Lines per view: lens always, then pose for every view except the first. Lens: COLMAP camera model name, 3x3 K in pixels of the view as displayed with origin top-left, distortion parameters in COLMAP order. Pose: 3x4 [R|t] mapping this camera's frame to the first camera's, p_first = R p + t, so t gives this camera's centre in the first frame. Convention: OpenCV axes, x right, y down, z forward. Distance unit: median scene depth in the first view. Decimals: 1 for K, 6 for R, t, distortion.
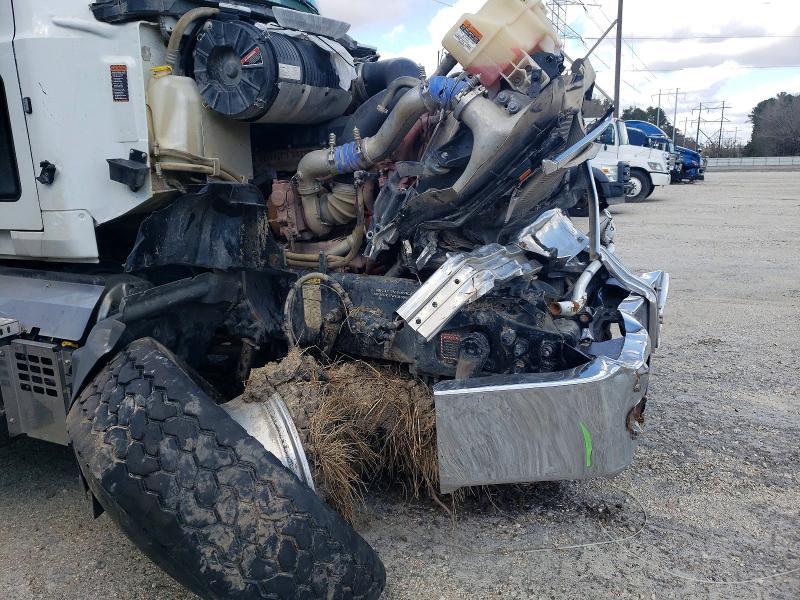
lens RADIAL K [[641.1, 0, 400.0], [0, 641.1, 300.0], [0, 0, 1]] dist [0.115092, -0.226845]
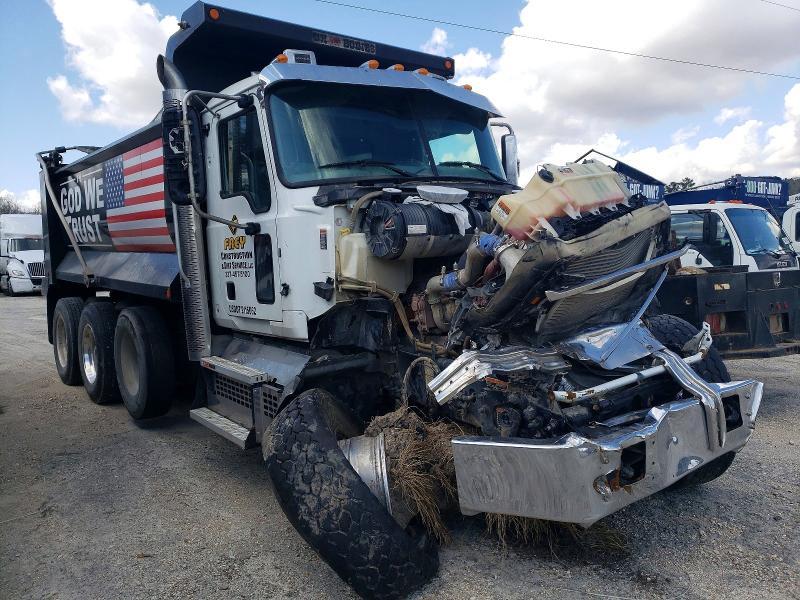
lens RADIAL K [[641.1, 0, 400.0], [0, 641.1, 300.0], [0, 0, 1]] dist [0.115092, -0.226845]
pose [[0.881194, 0.029626, -0.471826, 0.546897], [-0.089685, 0.990387, -0.105311, -0.012678], [0.464170, 0.135115, 0.875380, -0.369910]]
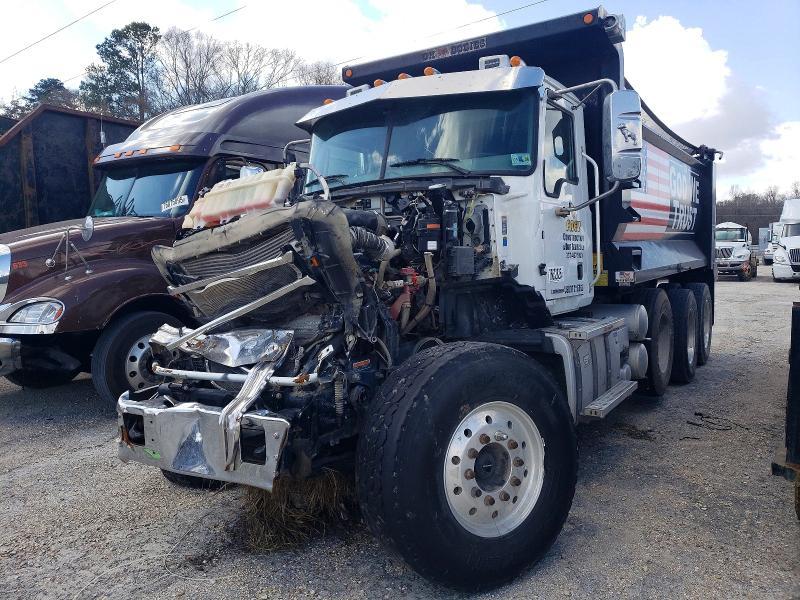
lens RADIAL K [[641.1, 0, 400.0], [0, 641.1, 300.0], [0, 0, 1]] dist [0.115092, -0.226845]
pose [[-0.162778, 0.088174, -0.982715, 1.784708], [-0.189134, 0.974740, 0.118787, -0.489038], [0.968365, 0.205201, -0.141990, 1.810636]]
